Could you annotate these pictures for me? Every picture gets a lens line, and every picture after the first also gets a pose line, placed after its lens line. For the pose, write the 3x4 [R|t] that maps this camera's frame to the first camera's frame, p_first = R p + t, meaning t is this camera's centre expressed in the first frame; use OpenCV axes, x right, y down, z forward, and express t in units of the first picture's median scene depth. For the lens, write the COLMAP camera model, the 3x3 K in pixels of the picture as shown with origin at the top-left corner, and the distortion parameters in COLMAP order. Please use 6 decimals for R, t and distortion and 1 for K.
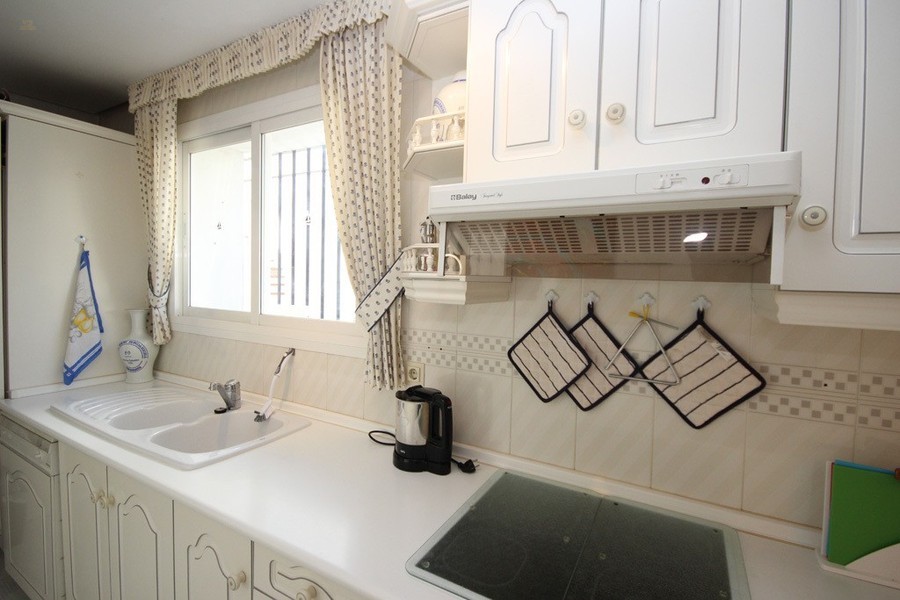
lens RADIAL K [[413.7, 0, 454.1], [0, 413.7, 298.5], [0, 0, 1]] dist [0.005627, -0.008874]
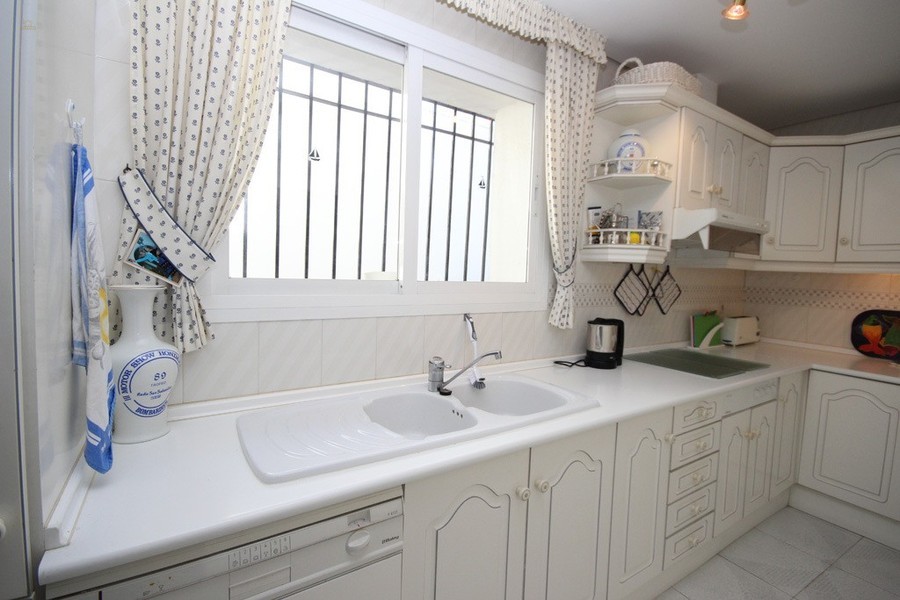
lens RADIAL K [[413.7, 0, 454.1], [0, 413.7, 298.5], [0, 0, 1]] dist [0.005627, -0.008874]
pose [[0.462223, -0.066216, 0.884288, -1.857420], [0.018602, 0.997713, 0.064986, 0.031117], [-0.886568, -0.013588, 0.462398, 0.837742]]
